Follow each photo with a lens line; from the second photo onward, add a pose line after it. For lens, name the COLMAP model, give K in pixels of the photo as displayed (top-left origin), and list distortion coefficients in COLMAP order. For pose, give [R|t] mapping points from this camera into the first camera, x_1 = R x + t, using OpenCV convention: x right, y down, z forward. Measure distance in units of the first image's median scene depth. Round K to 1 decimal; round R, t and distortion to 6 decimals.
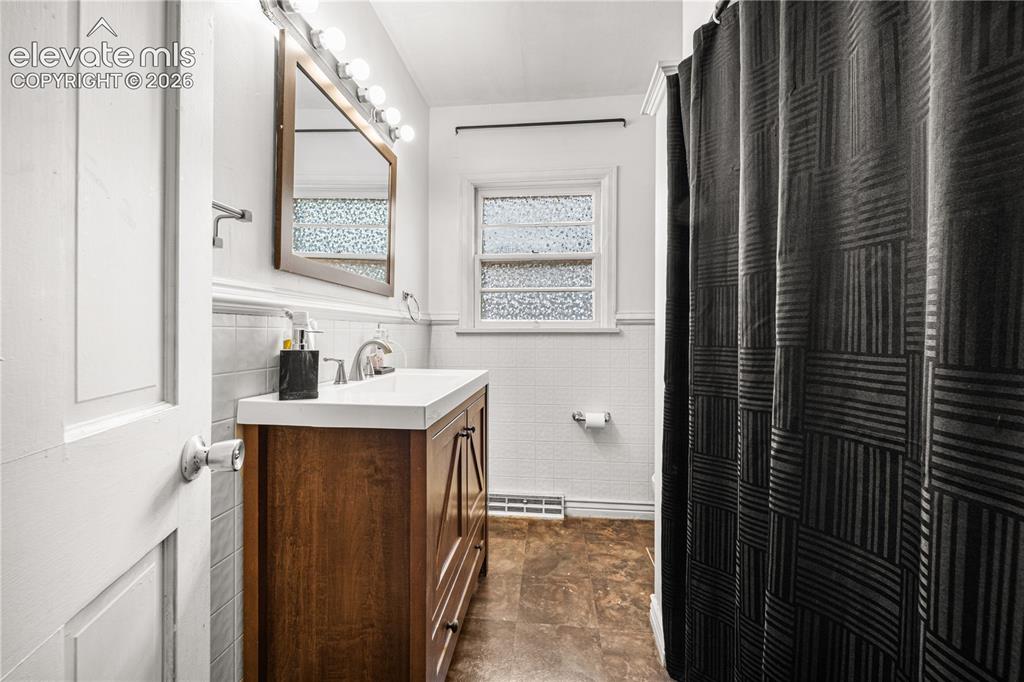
lens RADIAL K [[409.4, 0, 510.0], [0, 409.4, 338.1], [0, 0, 1]] dist [0.002774, -0.001193]
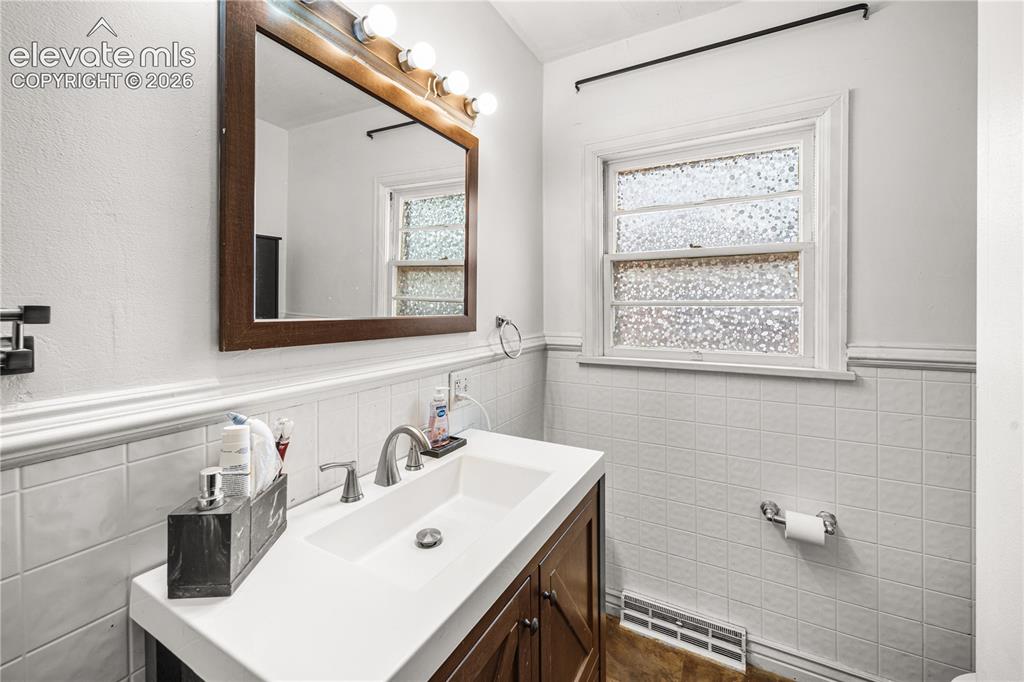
lens RADIAL K [[409.4, 0, 519.2], [0, 409.4, 305.5], [0, 0, 1]] dist [0.002774, -0.001193]
pose [[0.921705, -0.003067, -0.387880, 0.056970], [0.003176, 0.999995, -0.000359, -0.117265], [0.387879, -0.000901, 0.921710, 0.286809]]
